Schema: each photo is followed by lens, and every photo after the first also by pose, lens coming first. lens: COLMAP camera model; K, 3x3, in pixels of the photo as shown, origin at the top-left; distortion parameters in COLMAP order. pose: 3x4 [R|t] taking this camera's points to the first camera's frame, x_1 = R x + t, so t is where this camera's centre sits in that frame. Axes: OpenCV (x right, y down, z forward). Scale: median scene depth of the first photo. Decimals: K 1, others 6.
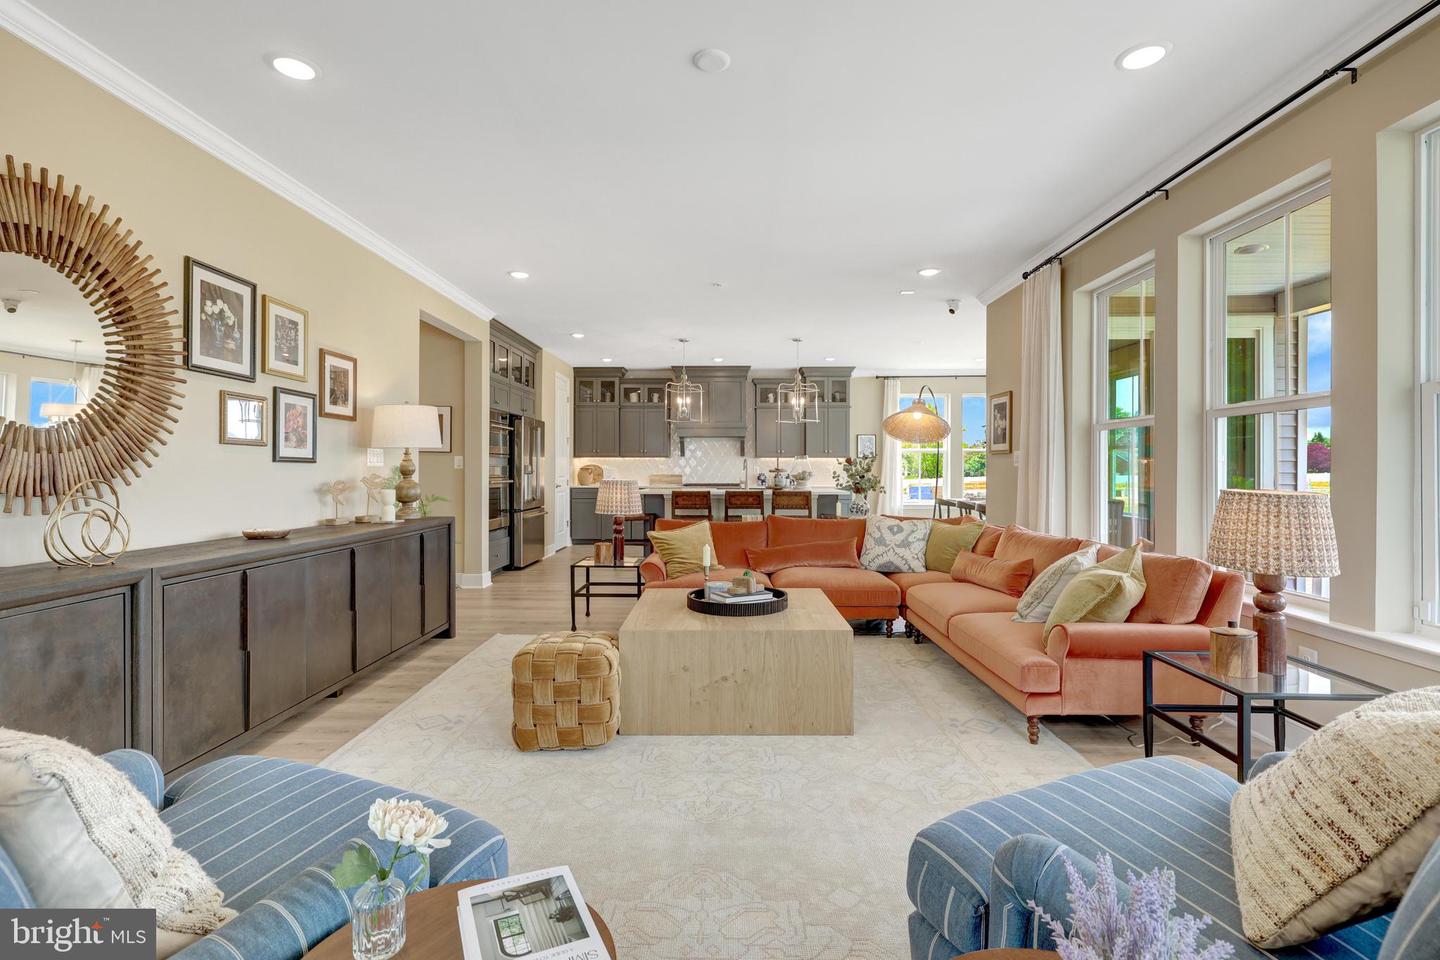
lens RADIAL K [[661.5, 0, 704.2], [0, 661.5, 475.7], [0, 0, 1]] dist [0.010080, -0.001627]
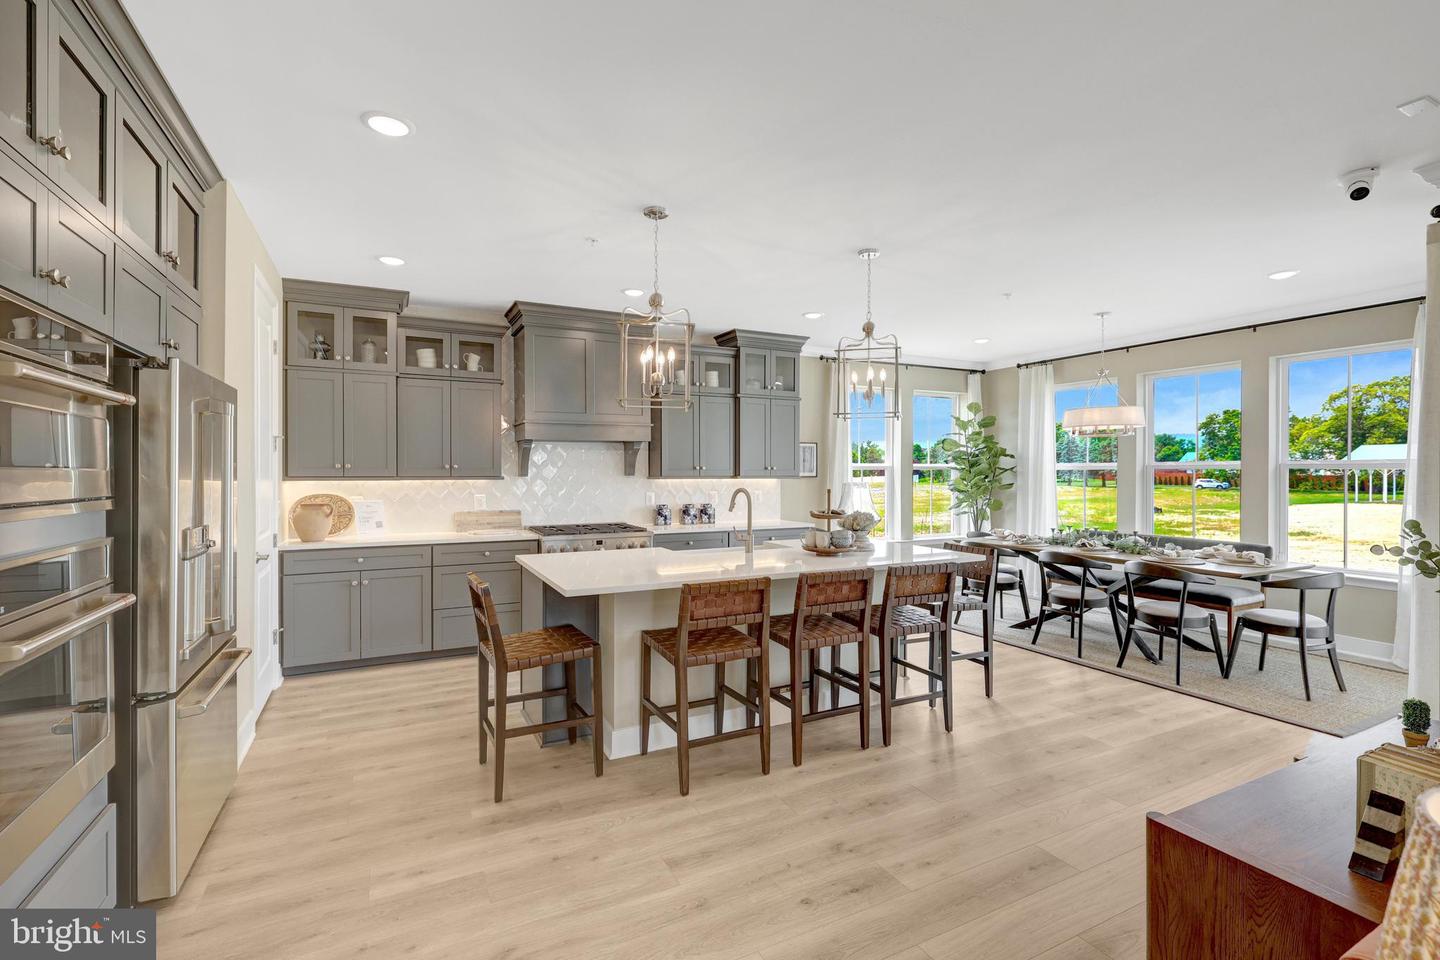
lens RADIAL K [[642.3, 0, 708.8], [0, 642.3, 475.5], [0, 0, 1]] dist [0.000621, -0.000762]
pose [[0.878277, -0.004279, 0.478133, -0.160370], [0.006904, 0.999969, -0.003733, -0.029166], [-0.478102, 0.006580, 0.878279, 0.510327]]
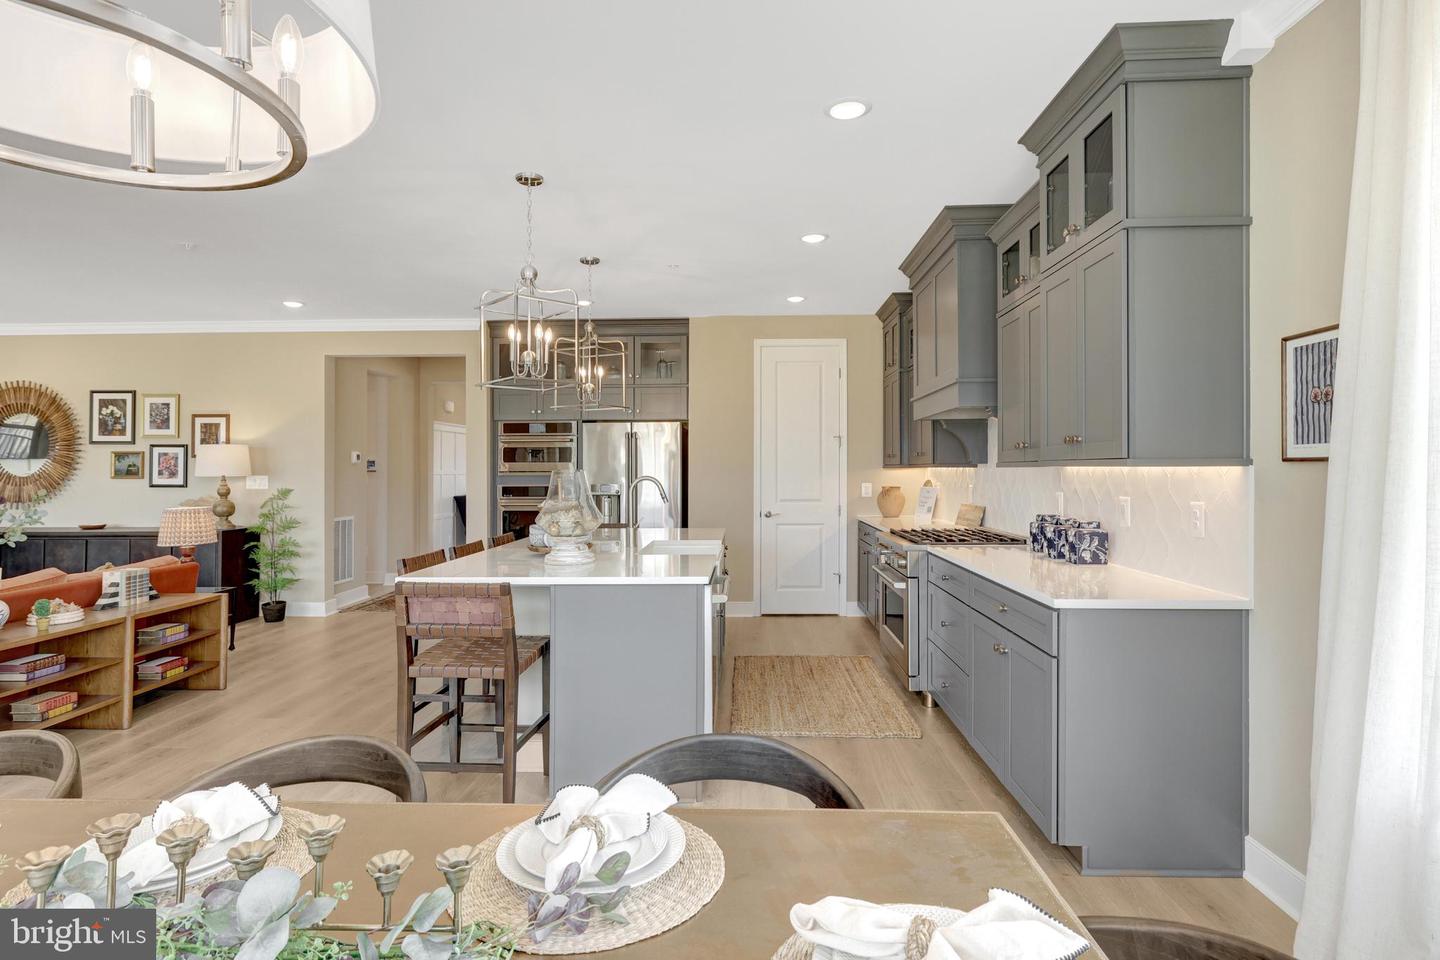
lens RADIAL K [[735.4, 0, 714.5], [0, 735.4, 463.6], [0, 0, 1]] dist [0.001868, 0.000344]
pose [[0.000539, -0.009256, -0.999957, 0.467320], [-0.004222, 0.999948, -0.009258, -0.025988], [0.999991, 0.004226, 0.000499, 0.898629]]
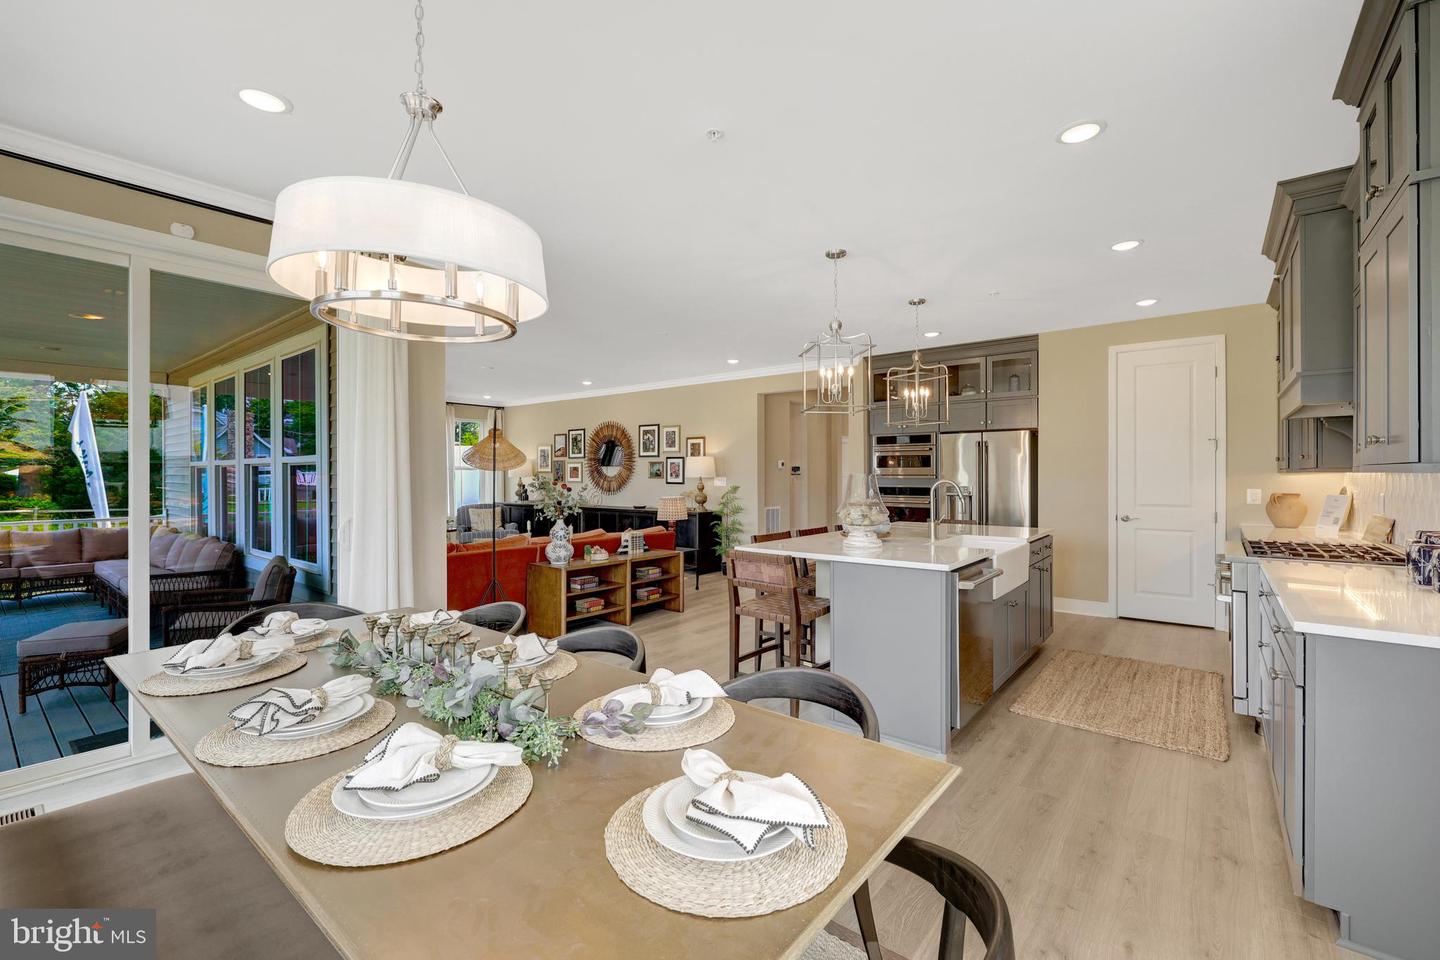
lens RADIAL K [[610.2, 0, 721.4], [0, 610.2, 469.6], [0, 0, 1]] dist [-0.000996, 0.001091]
pose [[-0.589363, -0.005785, -0.807848, 0.469626], [-0.005870, 0.999979, -0.002879, -0.027192], [0.807847, 0.003045, -0.589384, 0.979142]]
